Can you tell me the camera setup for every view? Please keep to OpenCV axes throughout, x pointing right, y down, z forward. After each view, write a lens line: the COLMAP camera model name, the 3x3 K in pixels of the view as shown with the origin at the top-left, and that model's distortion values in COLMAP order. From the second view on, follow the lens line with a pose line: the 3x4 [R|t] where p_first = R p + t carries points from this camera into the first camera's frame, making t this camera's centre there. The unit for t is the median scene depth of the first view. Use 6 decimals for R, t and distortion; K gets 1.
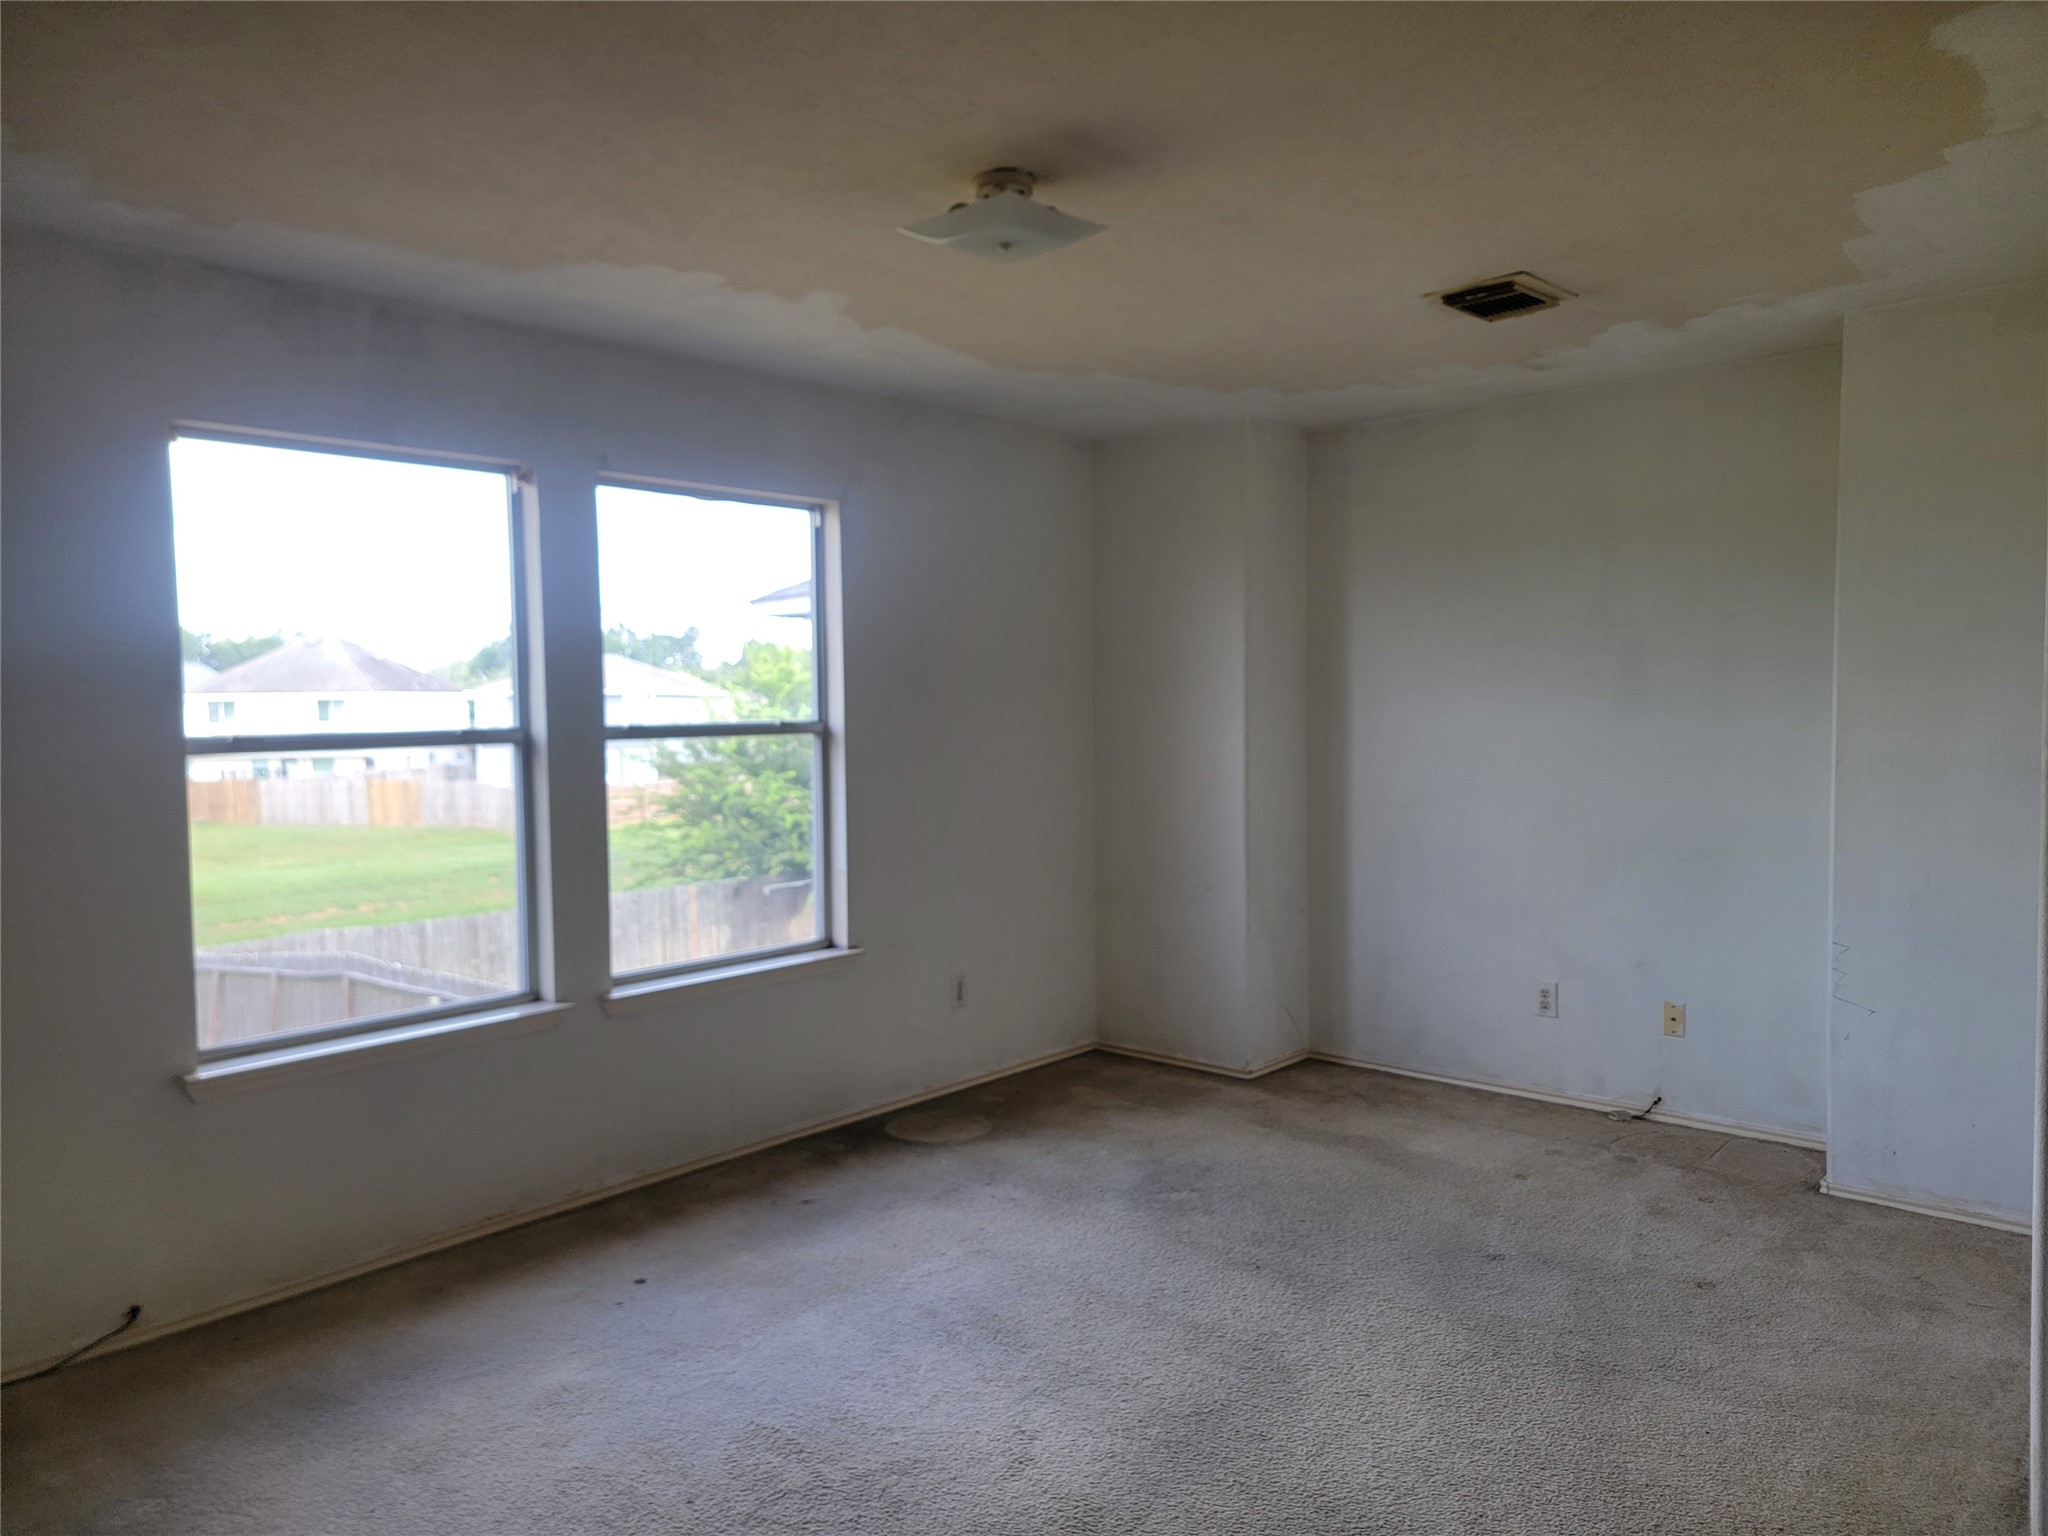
lens RADIAL K [[1440.7, 0, 1024.0], [0, 1440.7, 768.0], [0, 0, 1]] dist [0.065038, -0.075702]
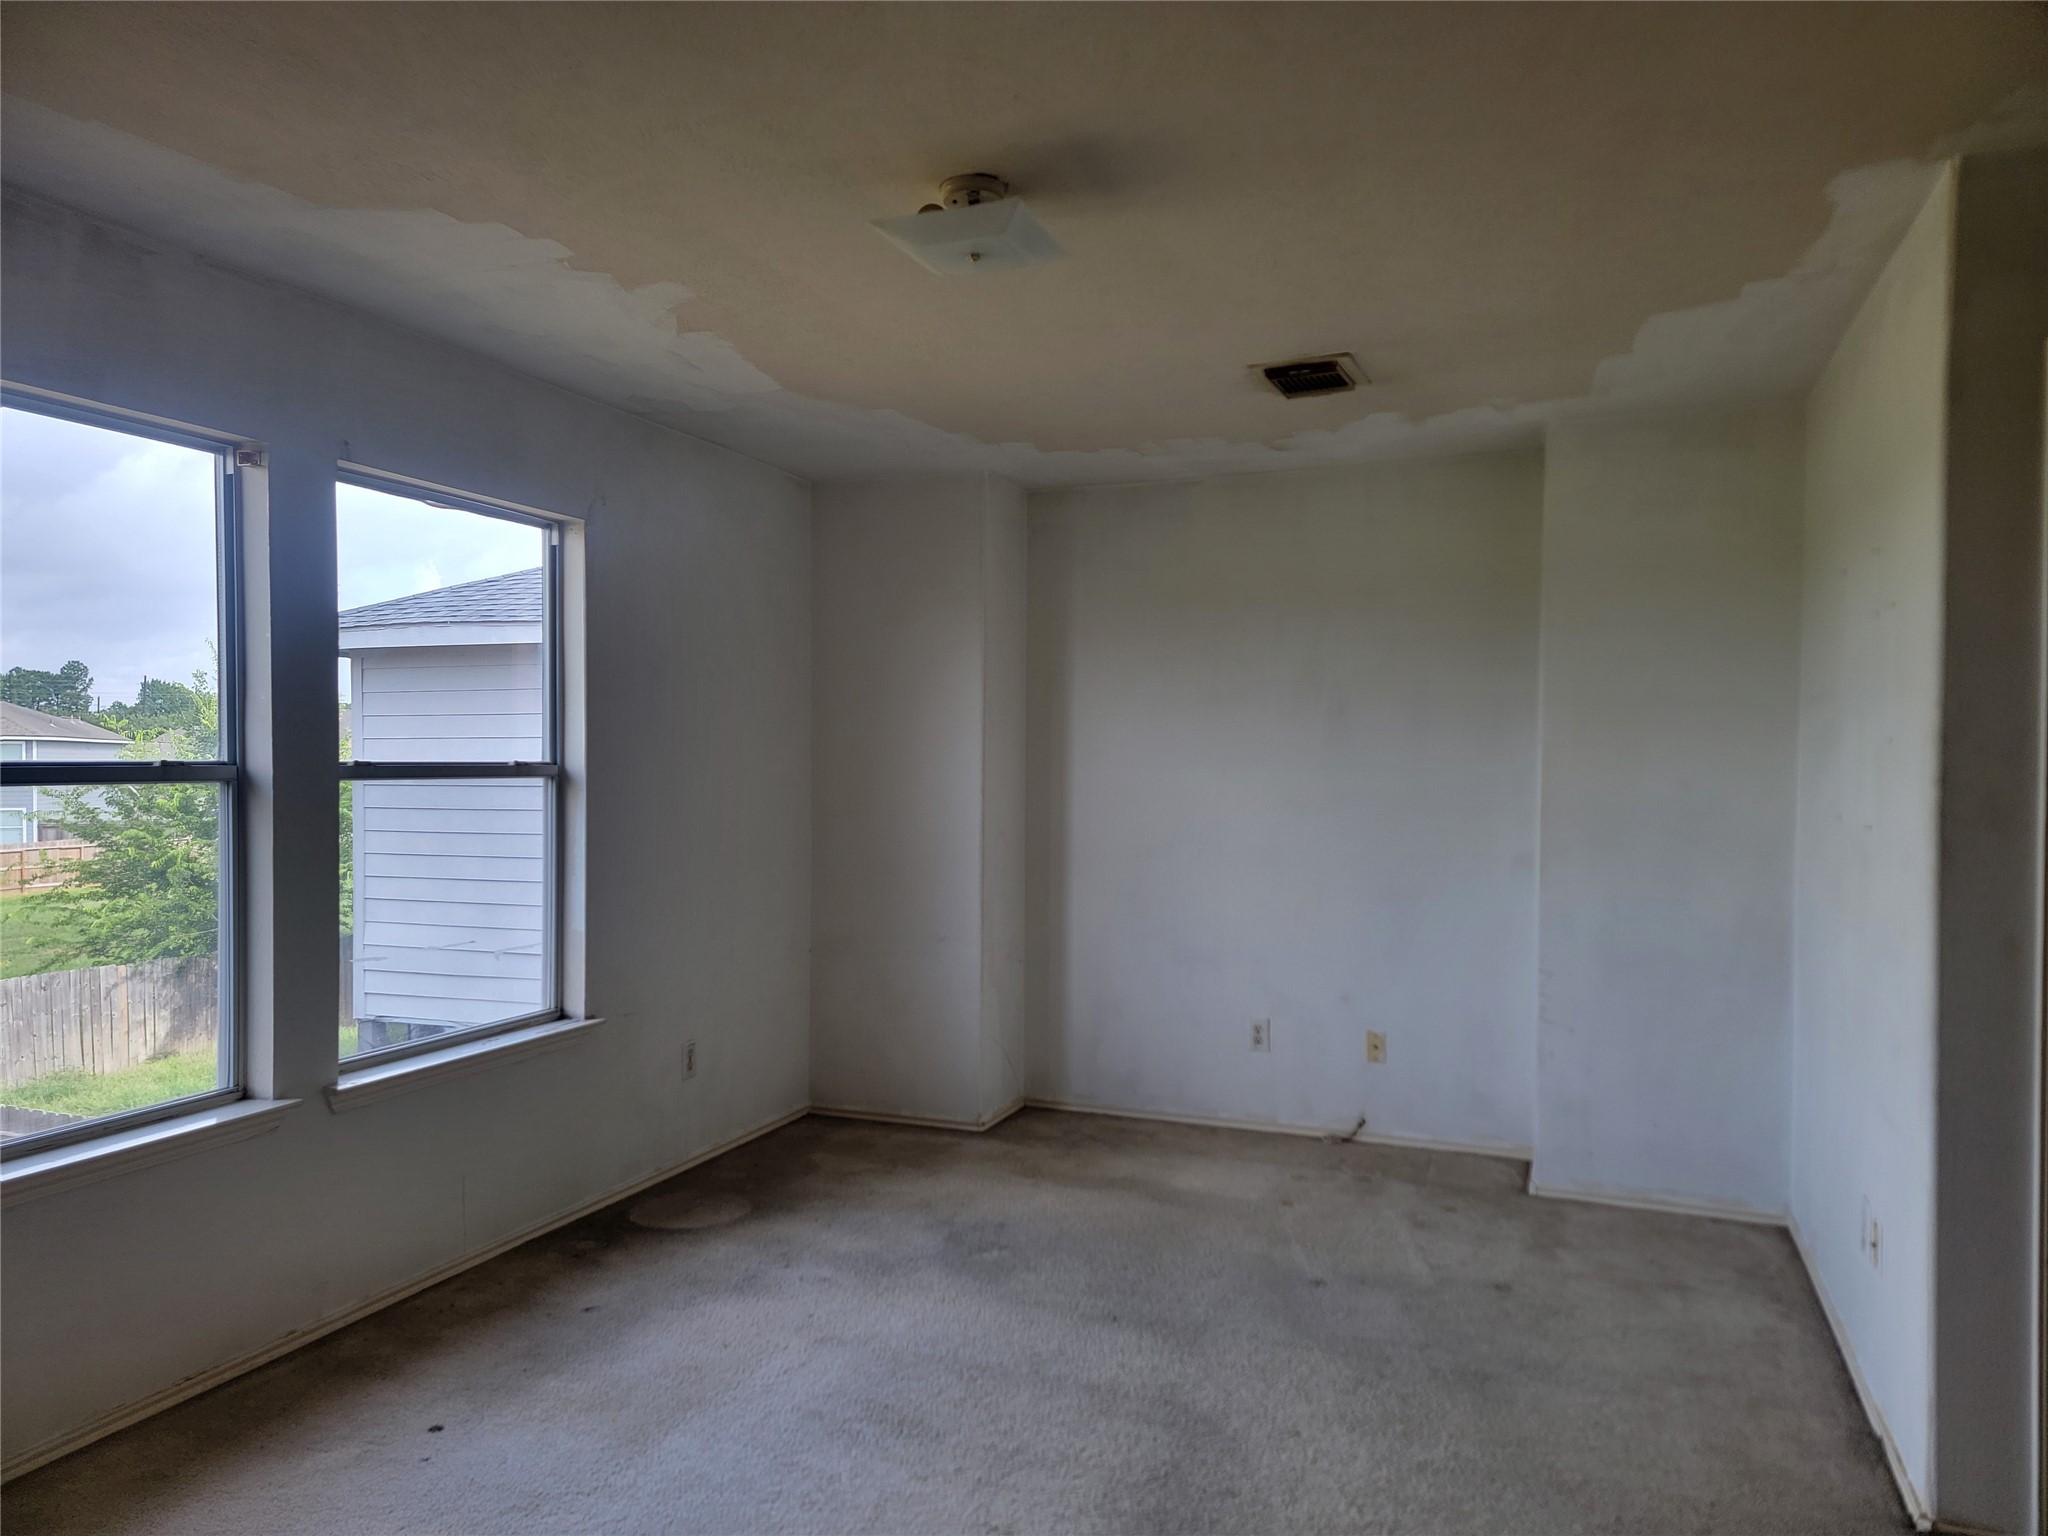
lens RADIAL K [[1419.2, 0, 1041.5], [0, 1419.2, 779.7], [0, 0, 1]] dist [0.089155, -0.074434]
pose [[0.938108, 0.012446, 0.346119, -0.177339], [-0.000558, 0.999407, -0.034424, 0.008581], [-0.346342, 0.032100, 0.937559, 0.070512]]
